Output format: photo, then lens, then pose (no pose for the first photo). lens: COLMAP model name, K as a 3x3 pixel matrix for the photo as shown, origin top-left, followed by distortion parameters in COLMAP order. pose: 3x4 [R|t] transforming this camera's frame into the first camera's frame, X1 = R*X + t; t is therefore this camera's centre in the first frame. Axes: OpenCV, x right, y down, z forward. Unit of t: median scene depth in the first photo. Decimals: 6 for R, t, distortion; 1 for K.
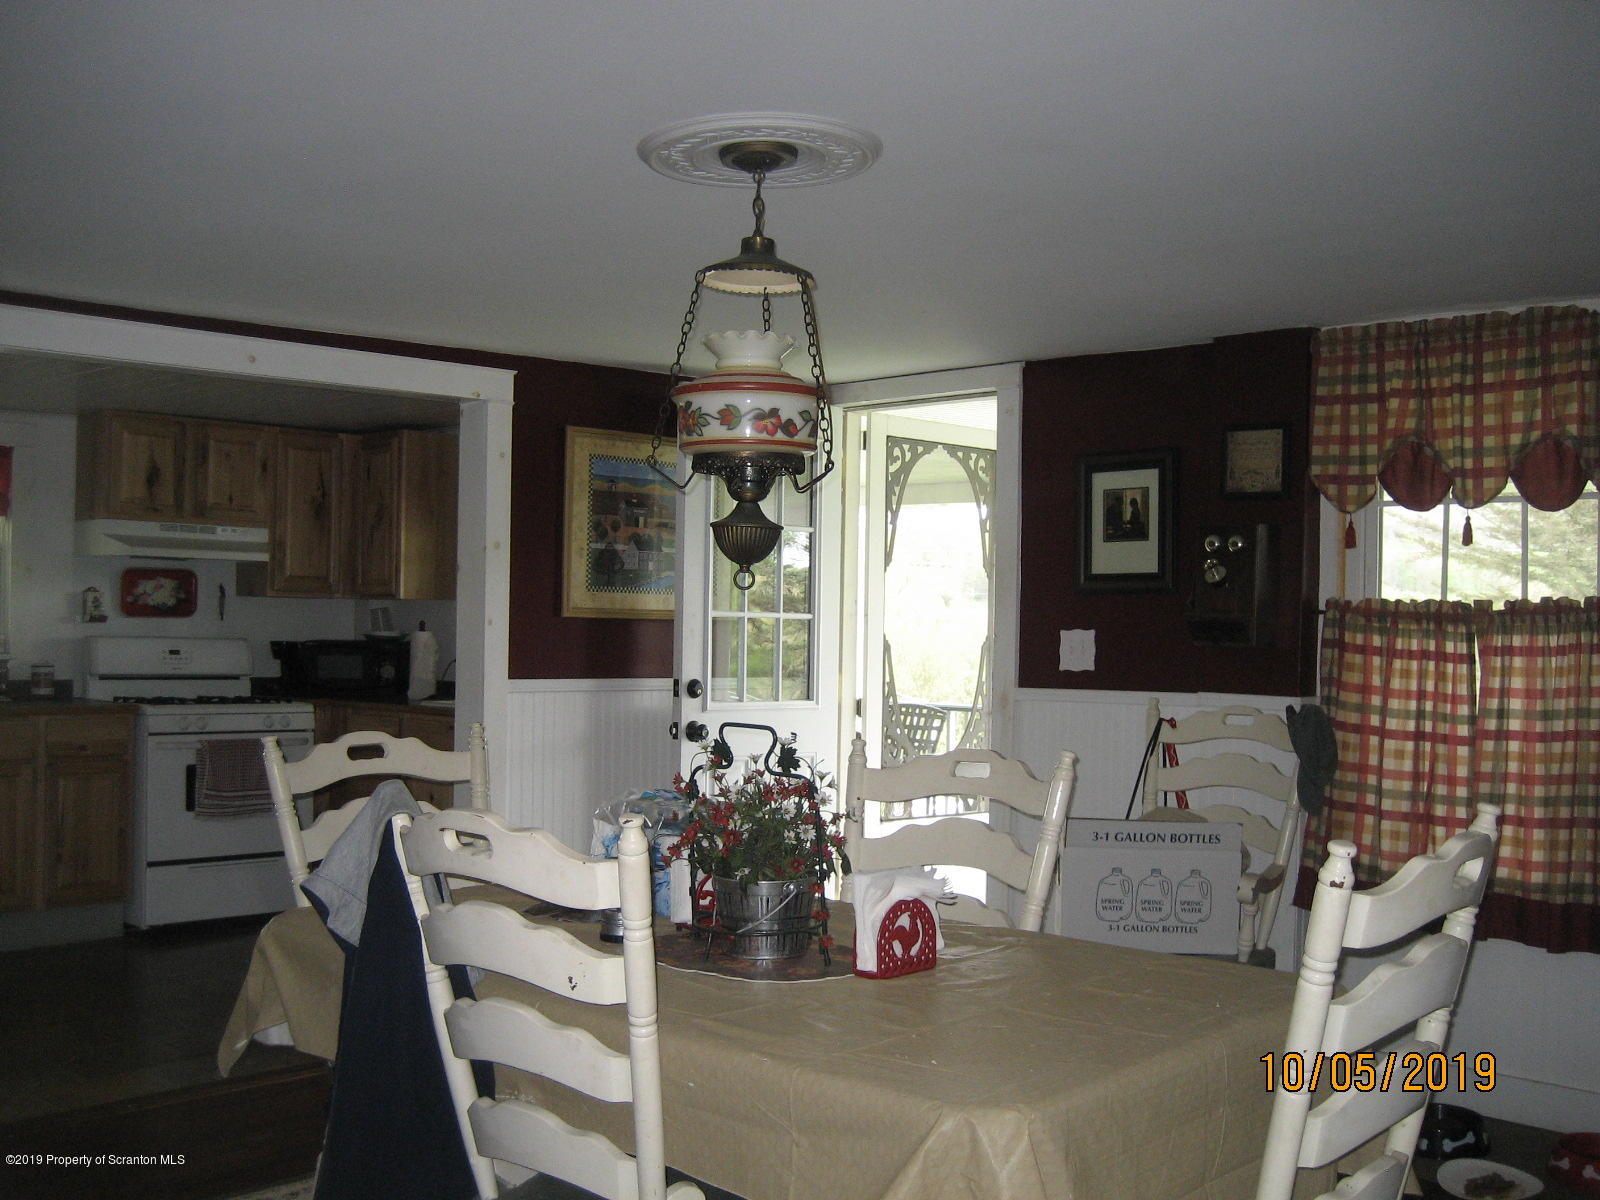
lens RADIAL K [[1693.8, 0, 785.2], [0, 1693.8, 605.3], [0, 0, 1]] dist [-0.152455, 0.205366]
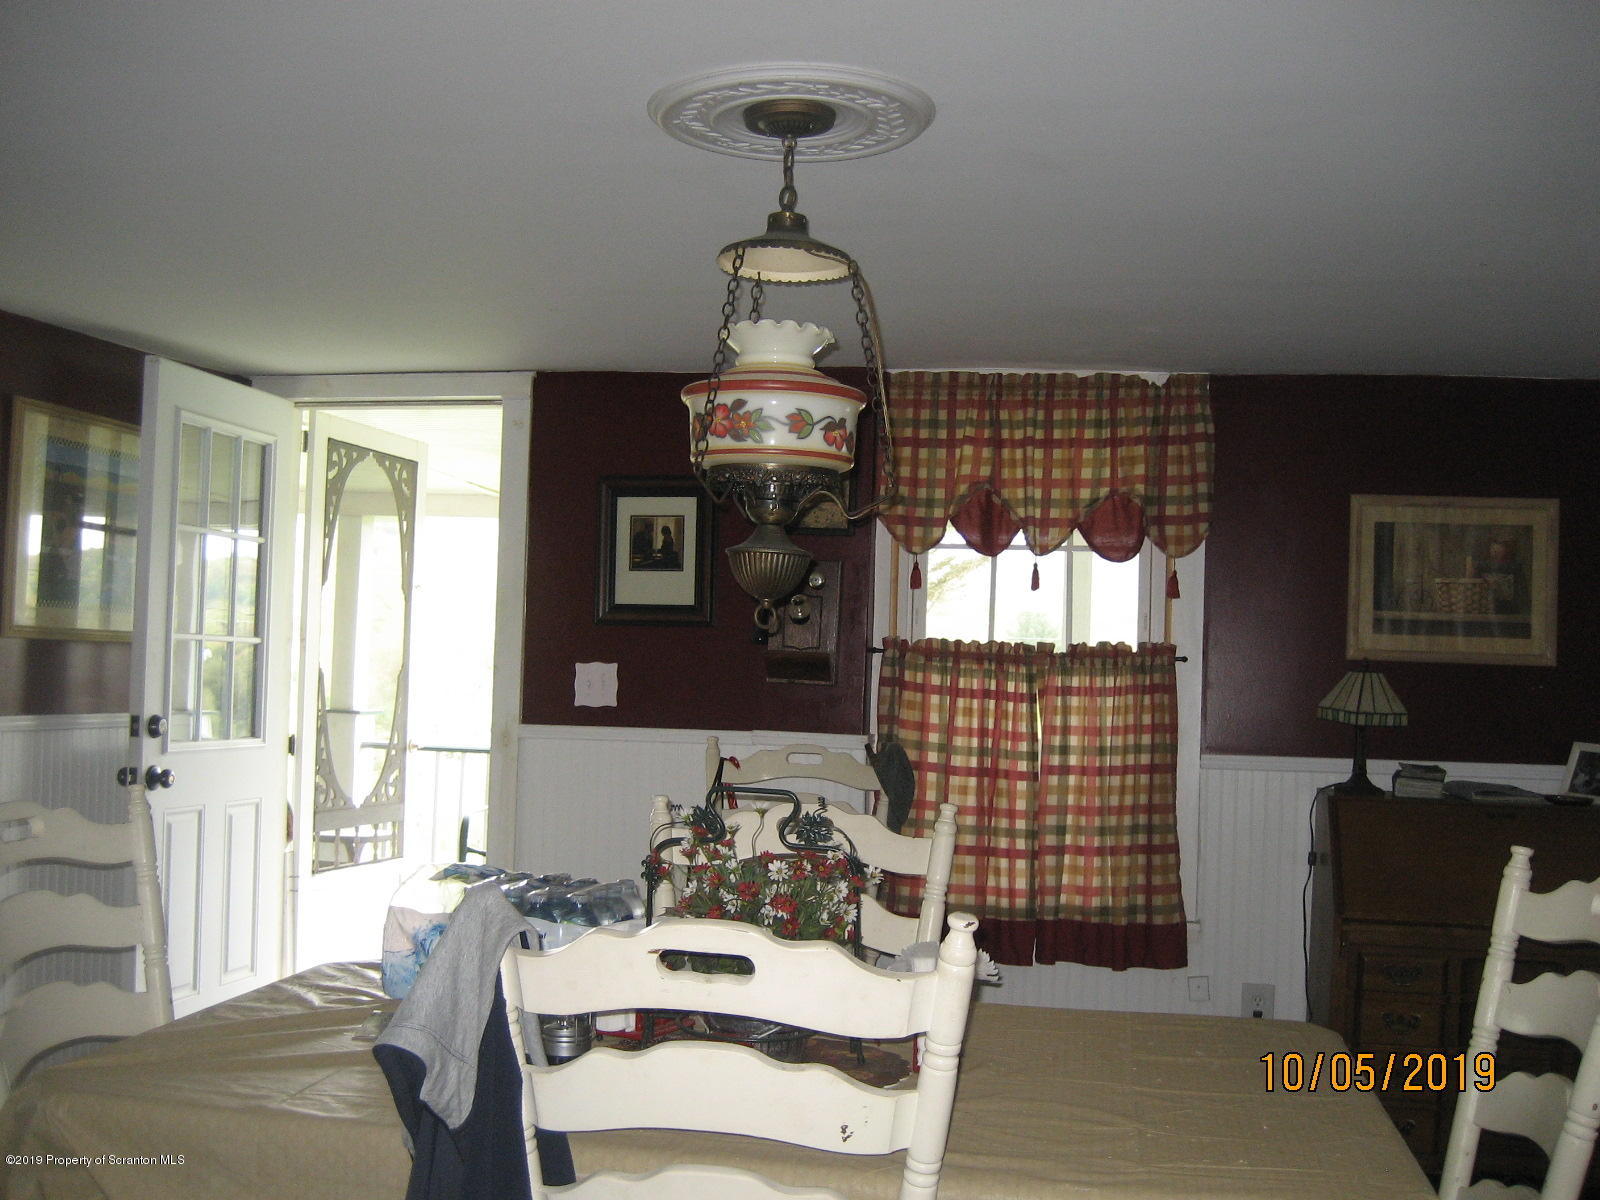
lens RADIAL K [[1693.8, 0, 785.2], [0, 1693.8, 605.3], [0, 0, 1]] dist [-0.152455, 0.205366]
pose [[0.835381, 0.029980, 0.548853, -0.301928], [-0.024332, 0.999550, -0.017564, -0.004003], [-0.549132, 0.001318, 0.835735, 0.185002]]
